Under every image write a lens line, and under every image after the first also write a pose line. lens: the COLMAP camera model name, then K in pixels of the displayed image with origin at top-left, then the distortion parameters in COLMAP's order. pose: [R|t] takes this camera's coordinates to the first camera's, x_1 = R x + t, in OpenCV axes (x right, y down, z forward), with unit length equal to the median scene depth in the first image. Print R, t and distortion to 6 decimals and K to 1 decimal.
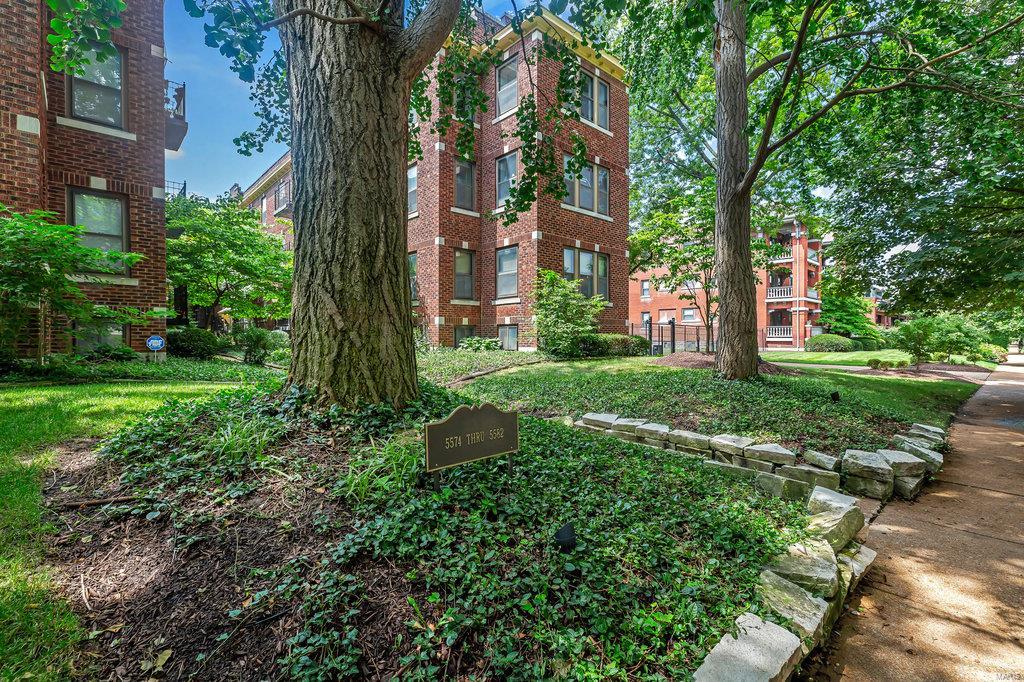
lens RADIAL K [[465.5, 0, 505.4], [0, 465.5, 344.2], [0, 0, 1]] dist [0.001071, 0.001004]
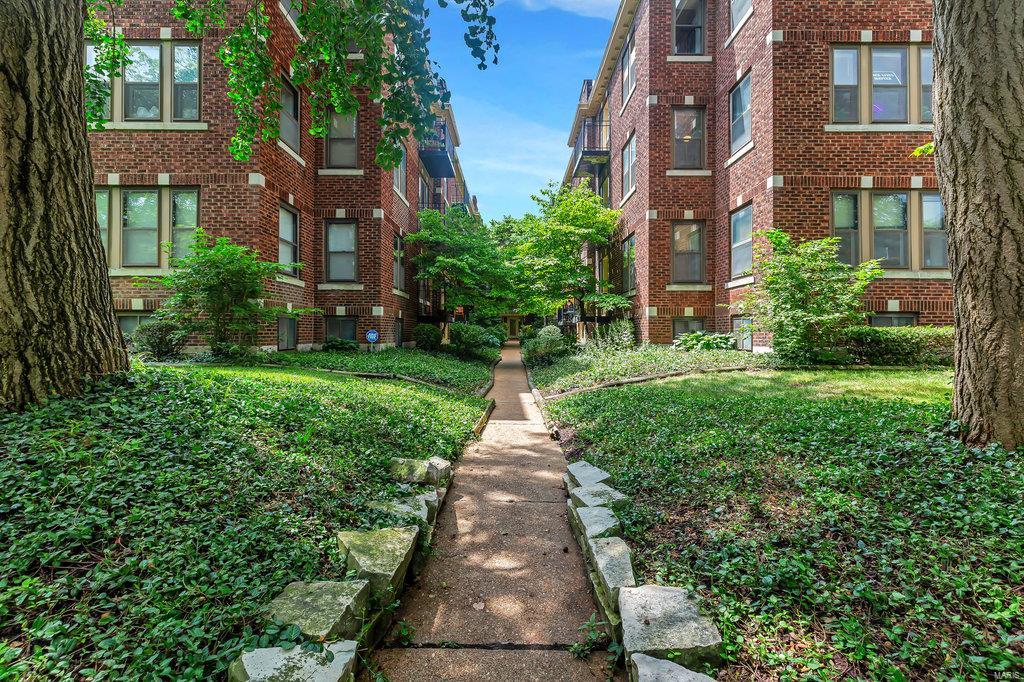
lens RADIAL K [[465.5, 0, 511.5], [0, 465.5, 330.2], [0, 0, 1]] dist [0.001071, 0.001004]
pose [[0.743434, -0.001727, -0.668807, 0.224525], [-0.011592, 0.999813, -0.015467, -0.002548], [0.668709, 0.019252, 0.743275, 0.228414]]
